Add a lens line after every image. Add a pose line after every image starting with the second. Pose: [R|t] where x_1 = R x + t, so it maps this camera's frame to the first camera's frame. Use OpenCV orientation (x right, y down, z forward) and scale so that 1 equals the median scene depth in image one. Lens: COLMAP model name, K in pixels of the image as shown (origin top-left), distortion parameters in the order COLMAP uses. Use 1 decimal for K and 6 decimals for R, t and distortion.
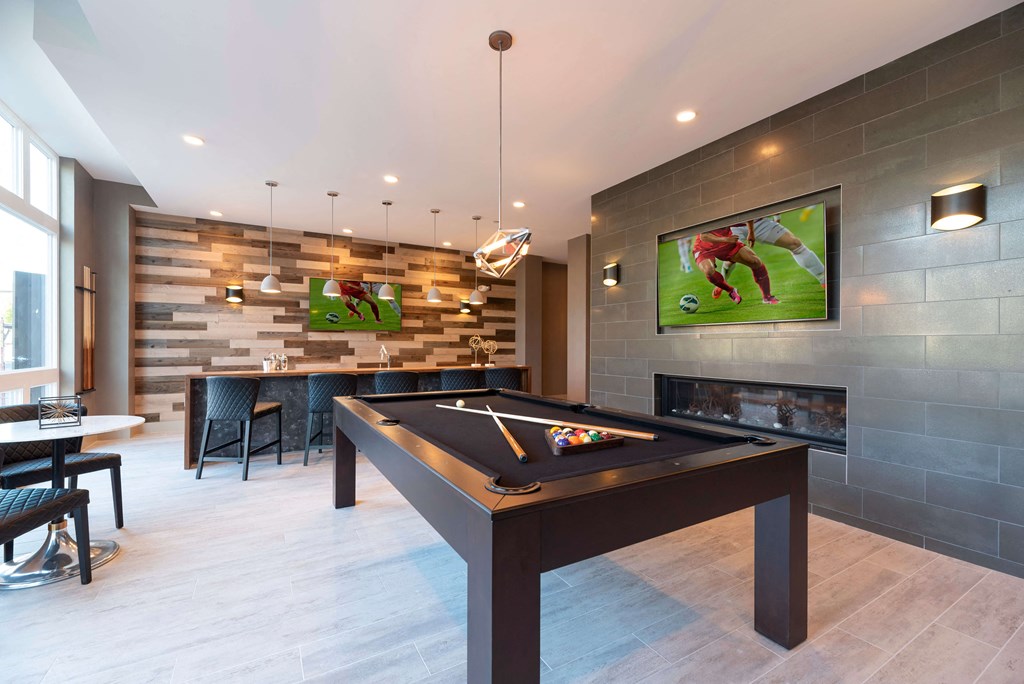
lens RADIAL K [[434.6, 0, 513.2], [0, 434.6, 344.6], [0, 0, 1]] dist [-0.000178, -0.000015]
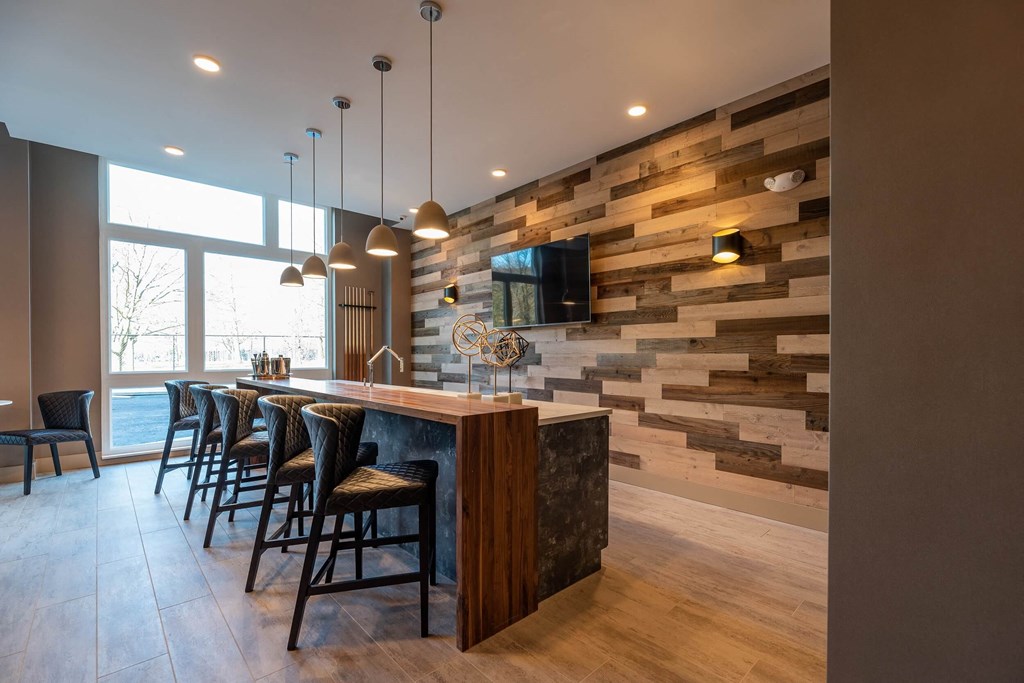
lens RADIAL K [[454.5, 0, 532.3], [0, 454.5, 358.0], [0, 0, 1]] dist [0.000067, -0.000008]
pose [[0.240946, 0.002888, -0.970534, 0.256099], [0.000703, 0.999995, 0.003150, 0.011411], [0.970538, -0.001441, 0.240943, 0.775846]]
